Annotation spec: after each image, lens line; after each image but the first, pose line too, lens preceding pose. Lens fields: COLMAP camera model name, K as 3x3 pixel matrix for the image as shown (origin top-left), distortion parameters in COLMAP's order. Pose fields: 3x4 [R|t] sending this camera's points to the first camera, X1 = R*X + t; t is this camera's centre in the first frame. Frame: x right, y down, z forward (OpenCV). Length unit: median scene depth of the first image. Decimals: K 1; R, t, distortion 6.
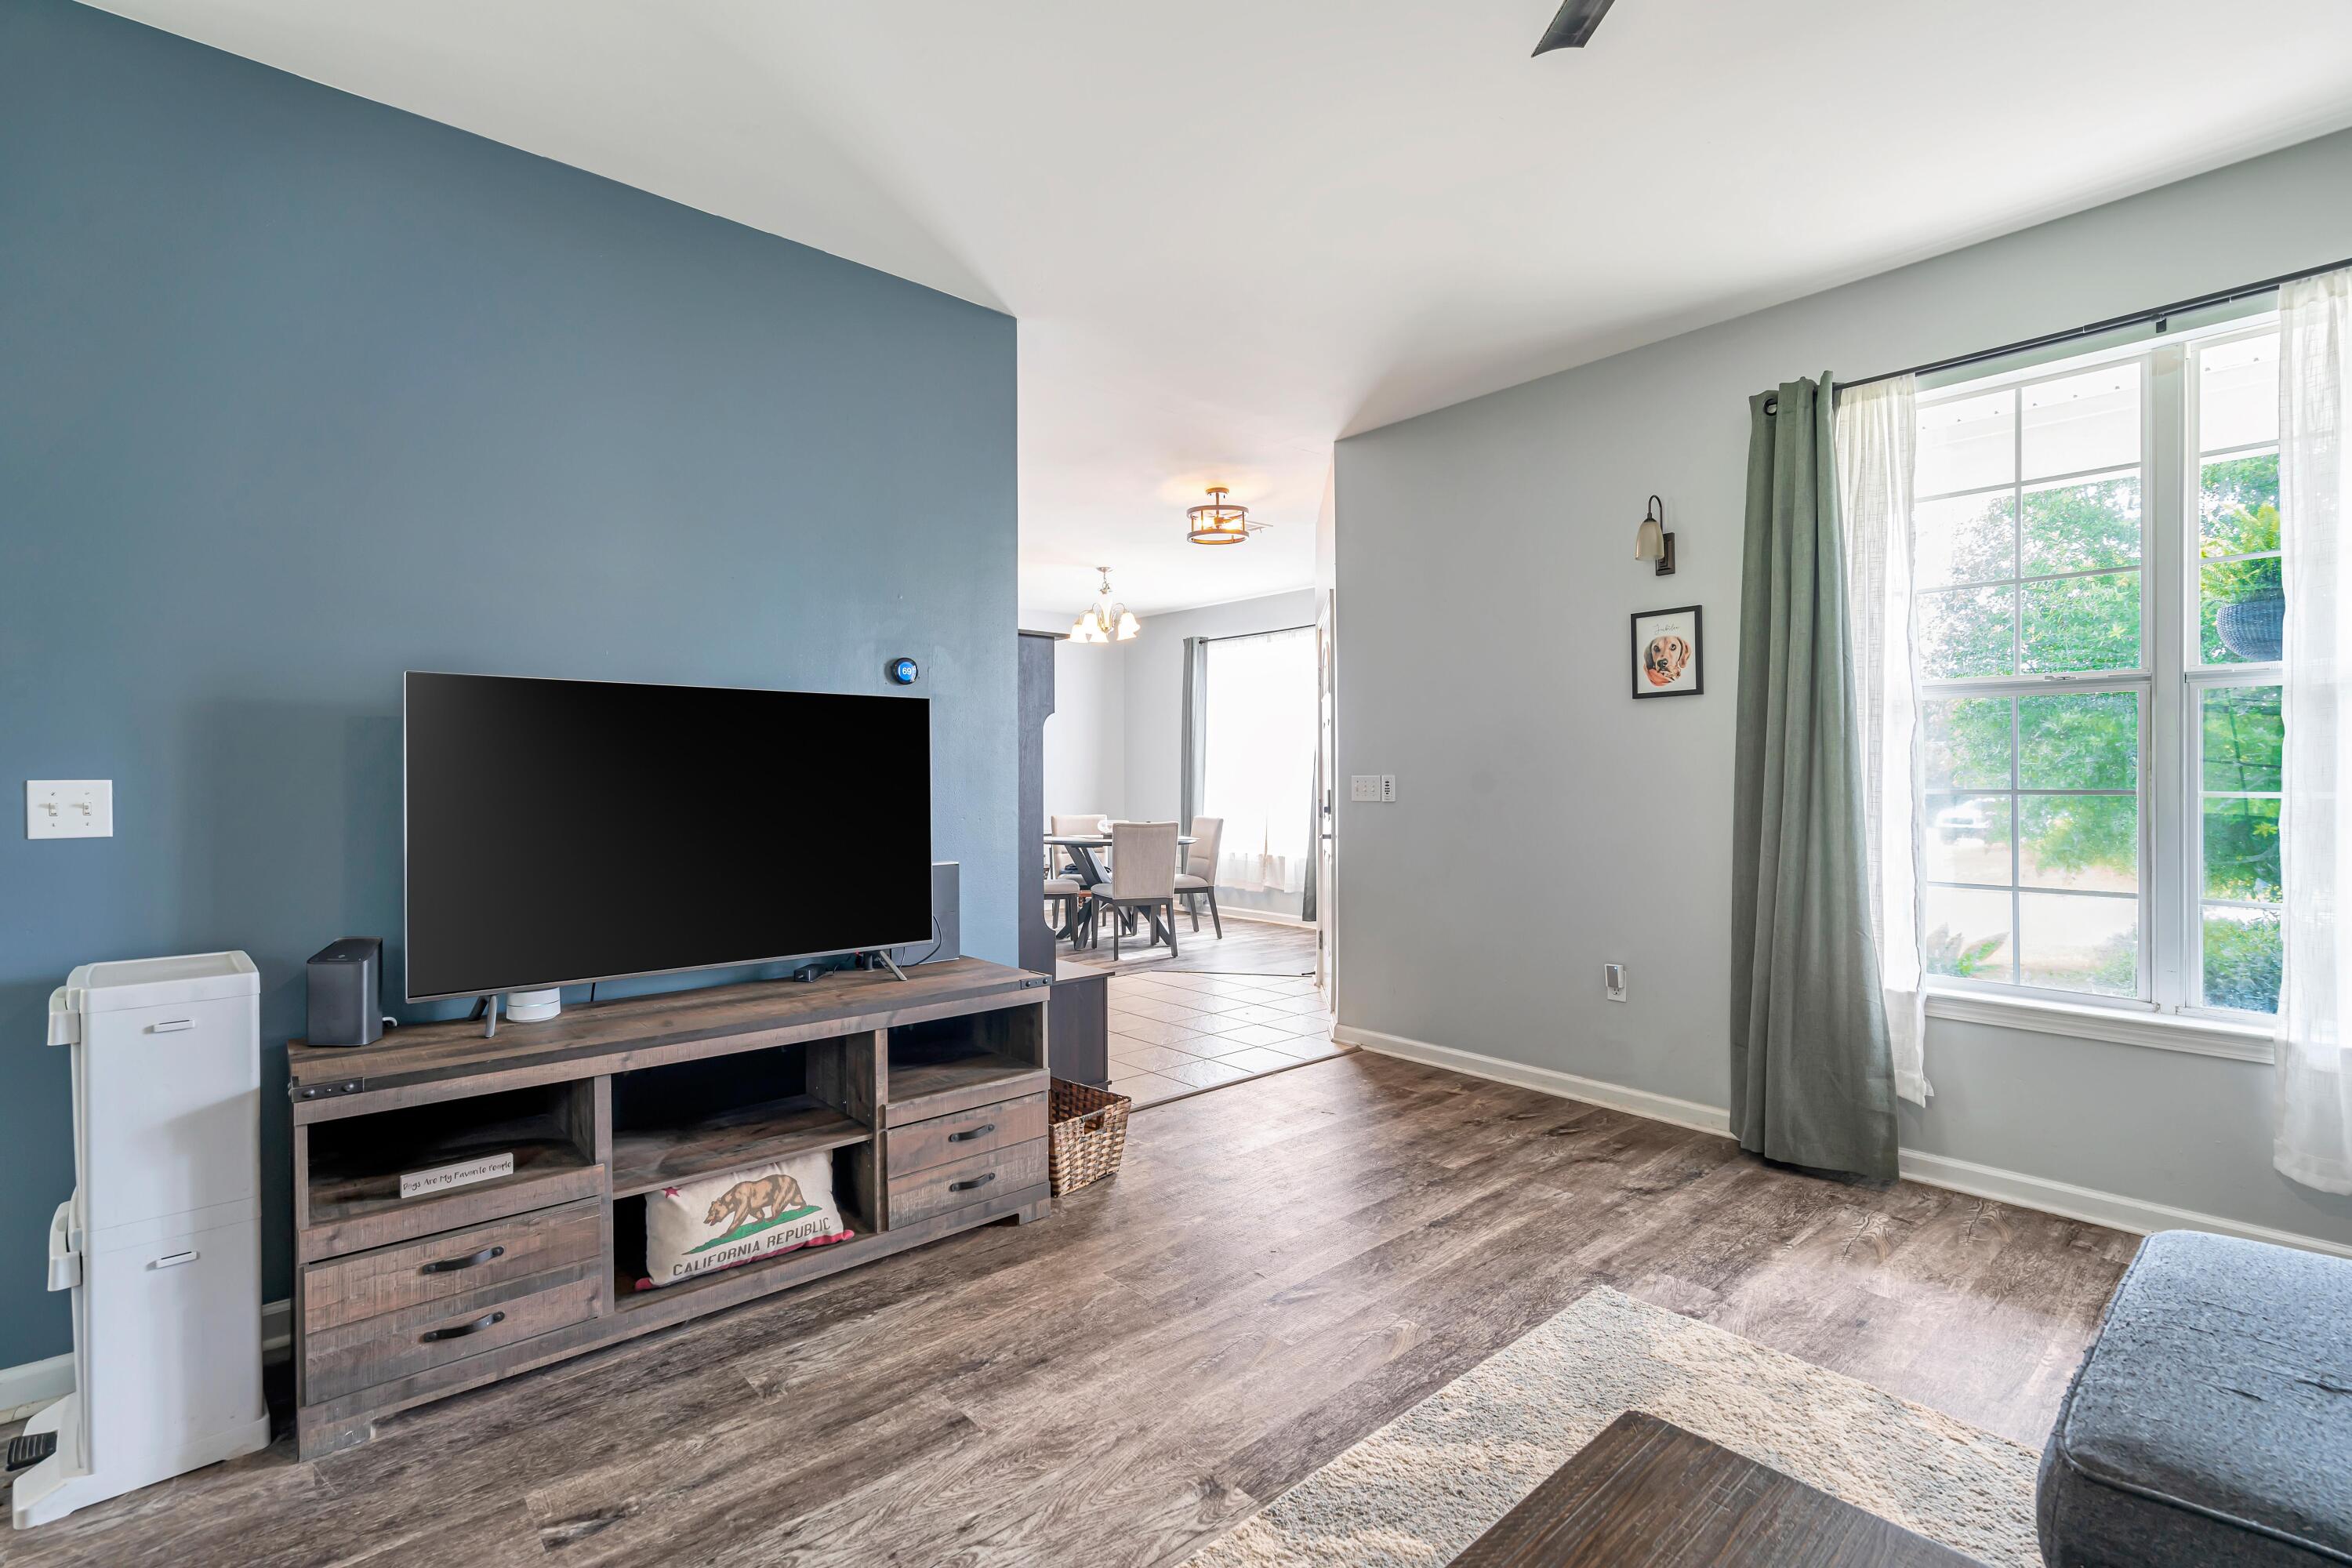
lens RADIAL K [[1069.7, 0, 1171.7], [0, 1069.7, 775.5], [0, 0, 1]] dist [-0.005352, 0.000946]
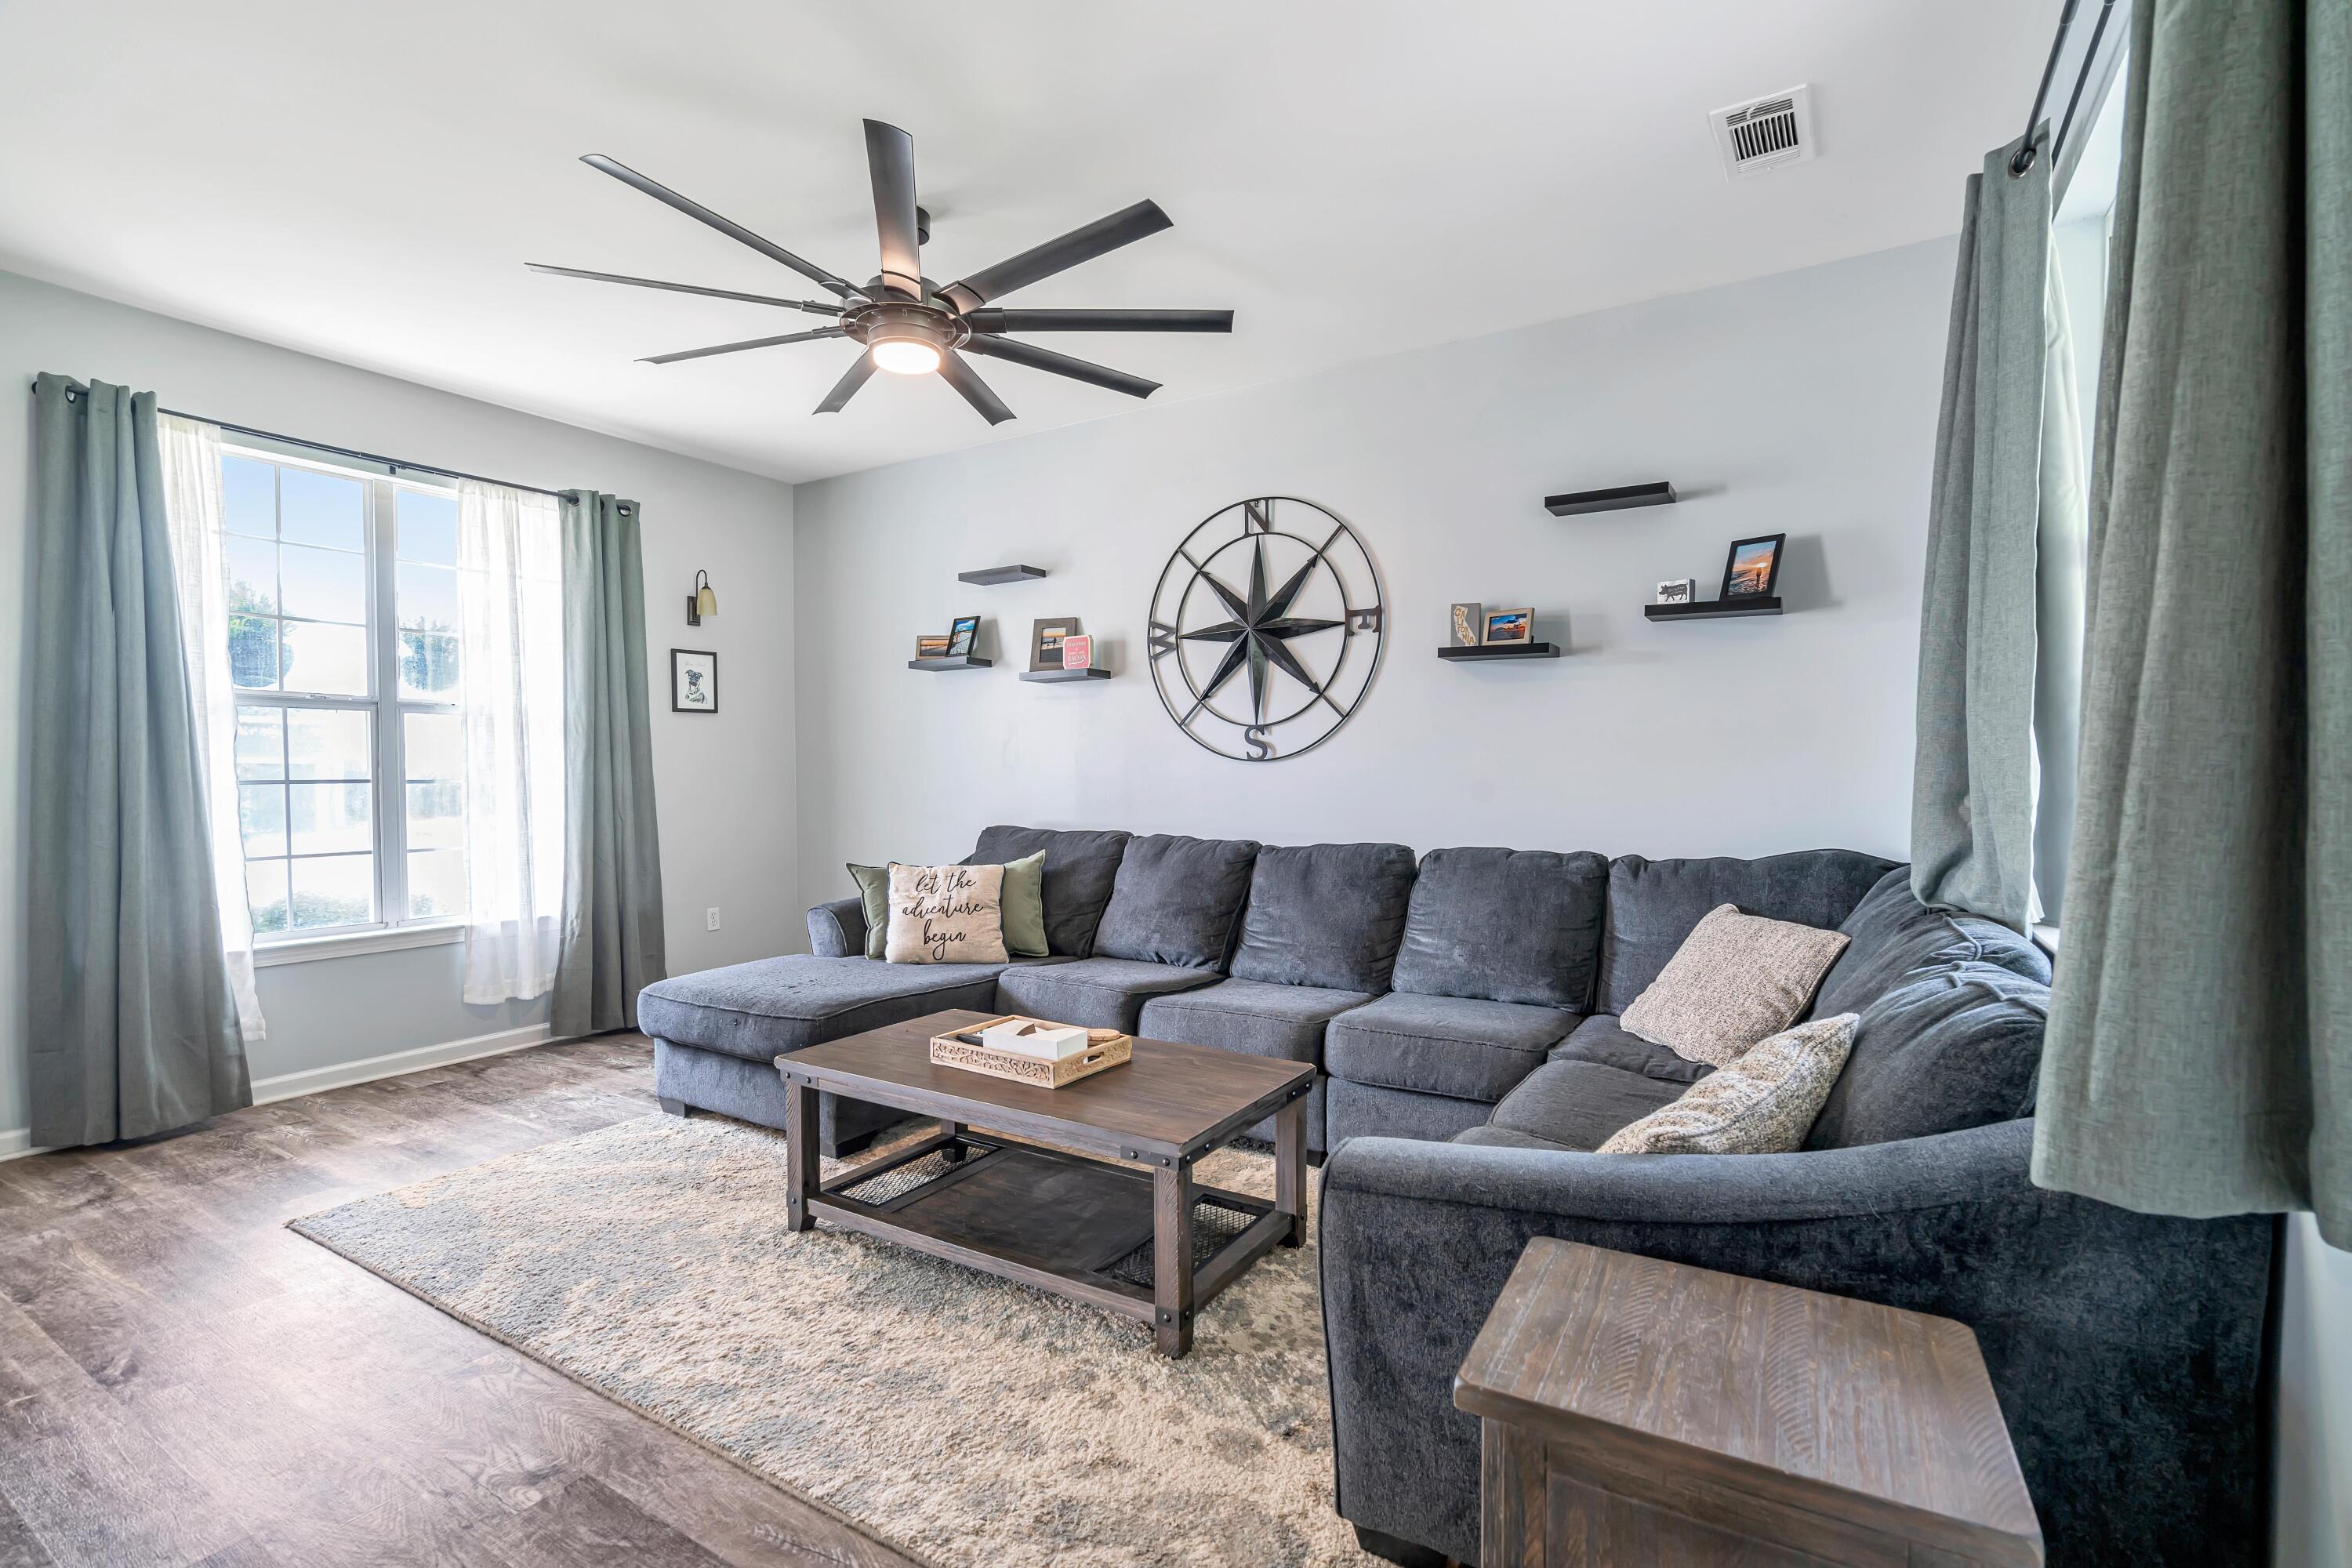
lens RADIAL K [[1069.7, 0, 1173.3], [0, 1069.7, 793.8], [0, 0, 1]] dist [-0.005352, 0.000946]
pose [[-0.304563, -0.007625, 0.952462, -0.822229], [0.013832, 0.999827, 0.012427, 0.030831], [-0.952392, 0.016959, -0.304405, 0.401954]]
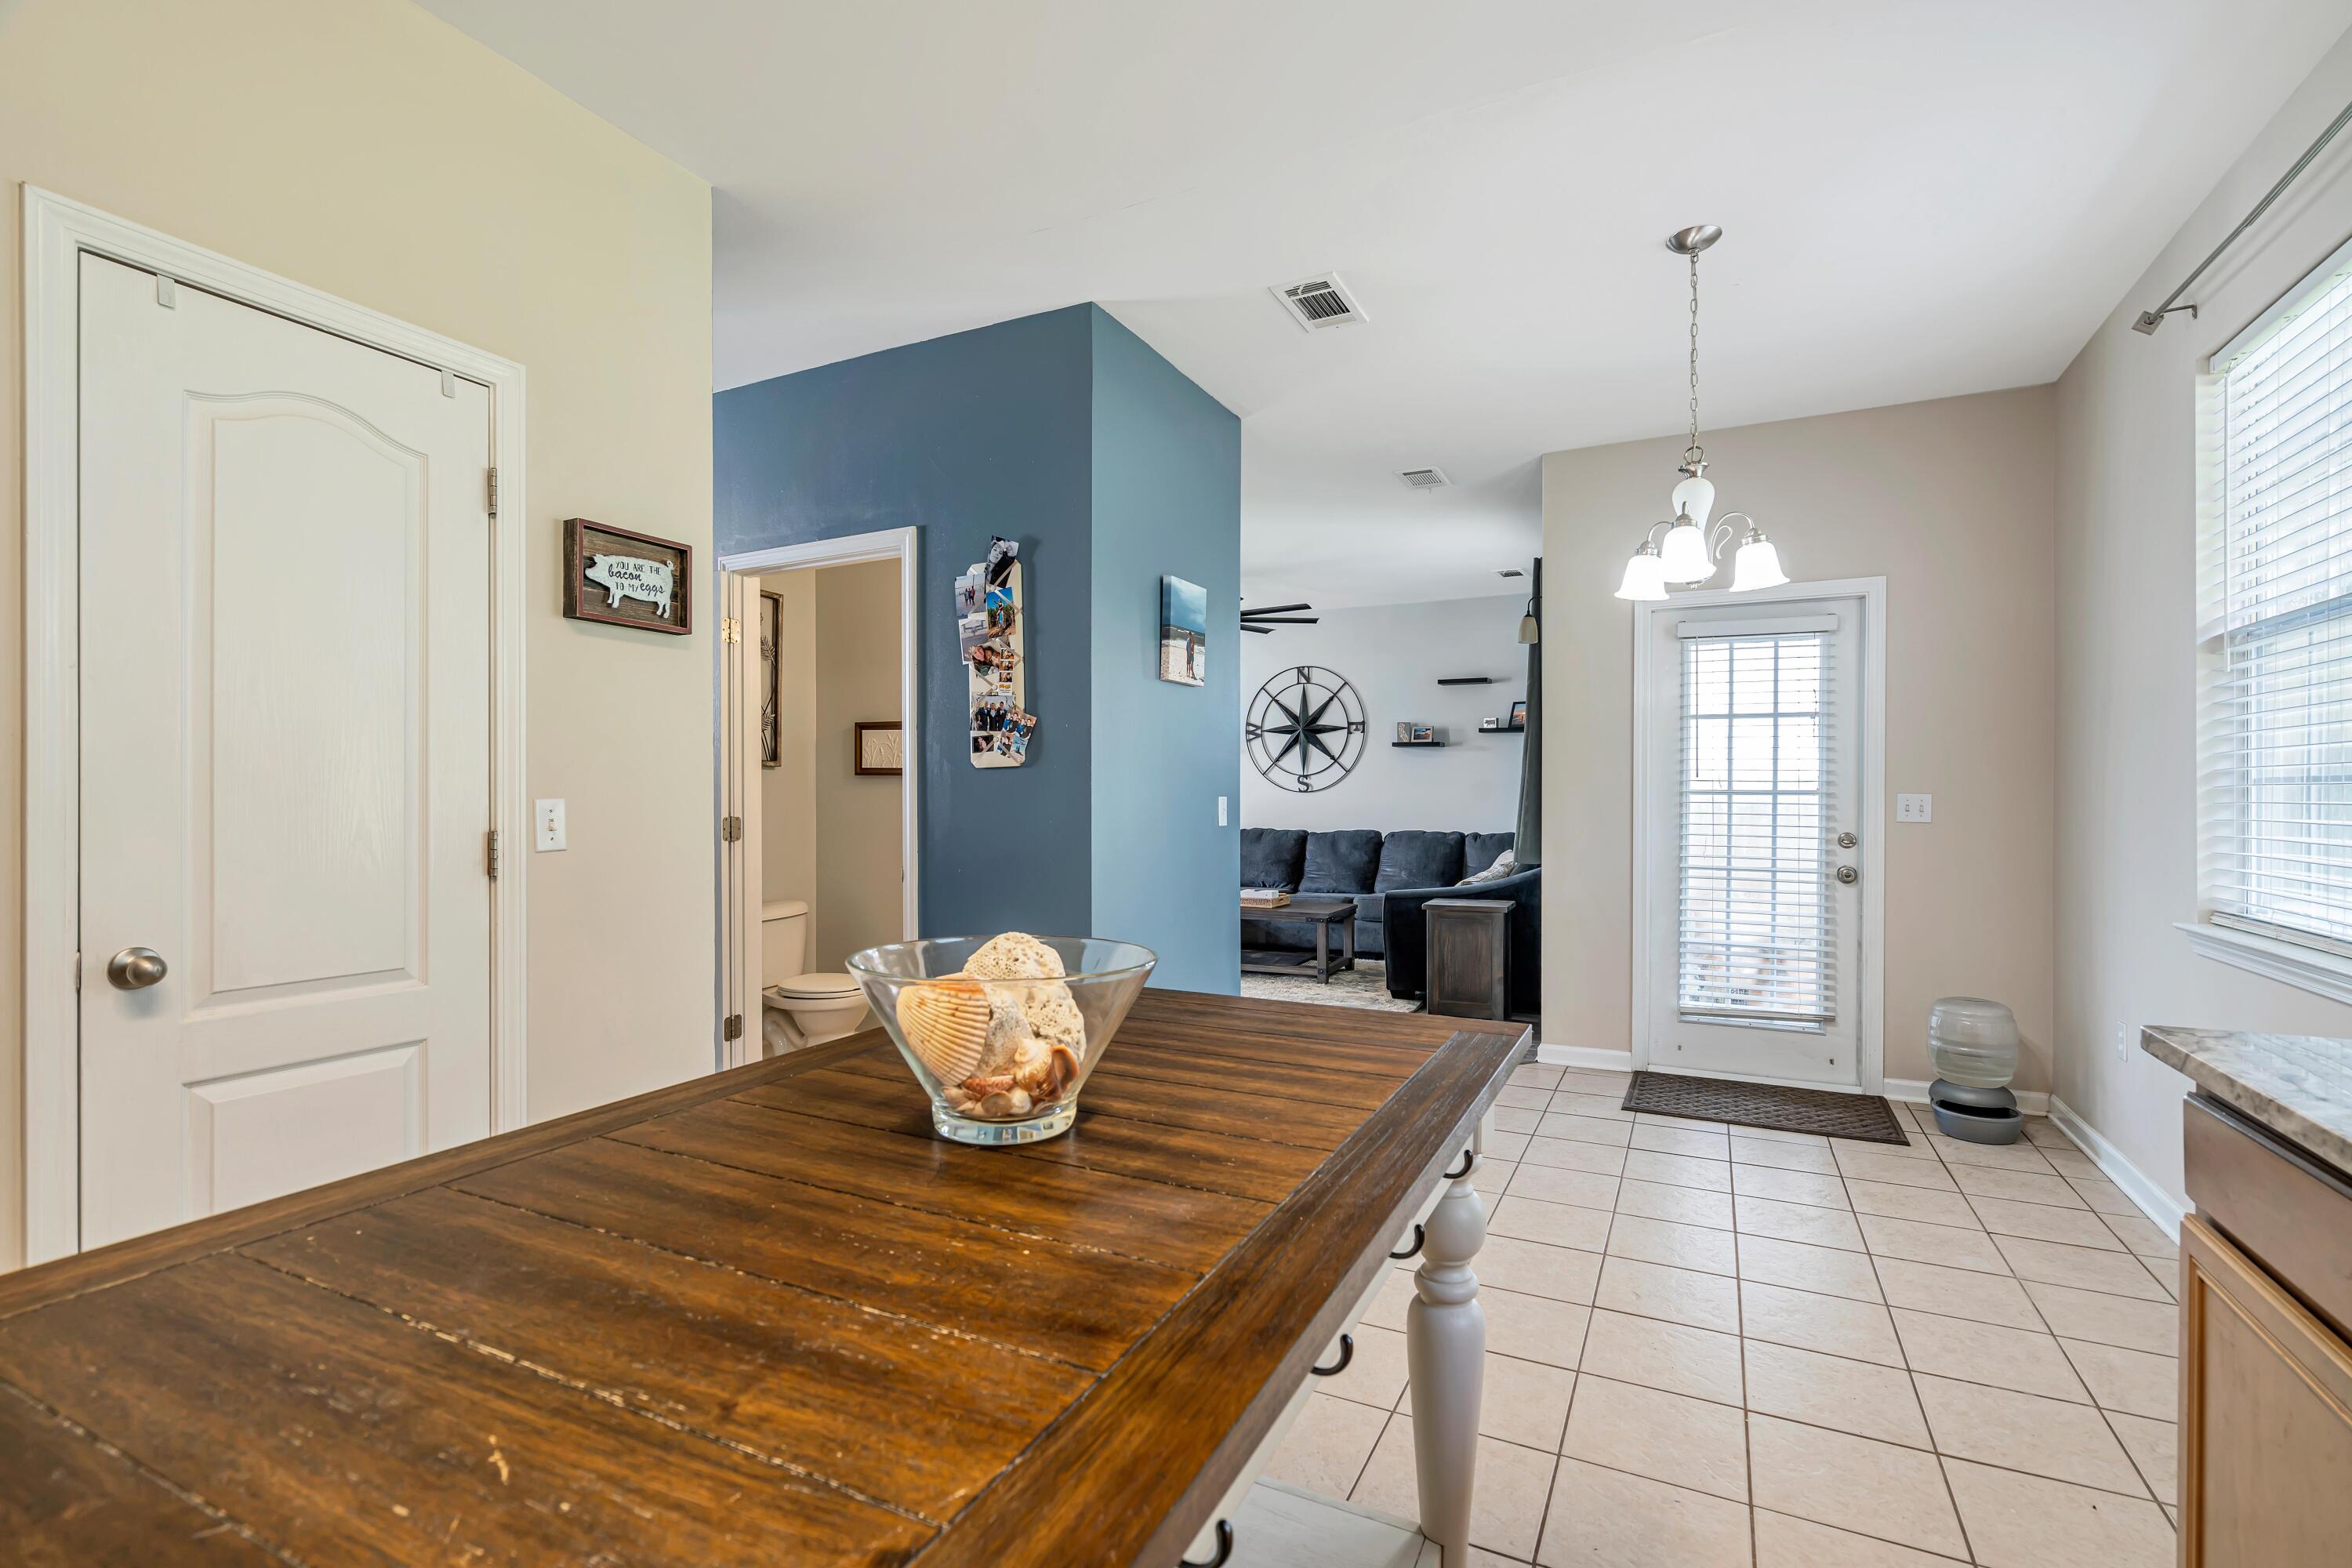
lens RADIAL K [[1069.7, 0, 1170.8], [0, 1069.7, 803.0], [0, 0, 1]] dist [-0.005352, 0.000946]
pose [[-0.383613, 0.005794, 0.923476, -2.175365], [0.014071, 0.999901, -0.000428, 0.032134], [-0.923387, 0.012830, -0.383656, 1.399629]]
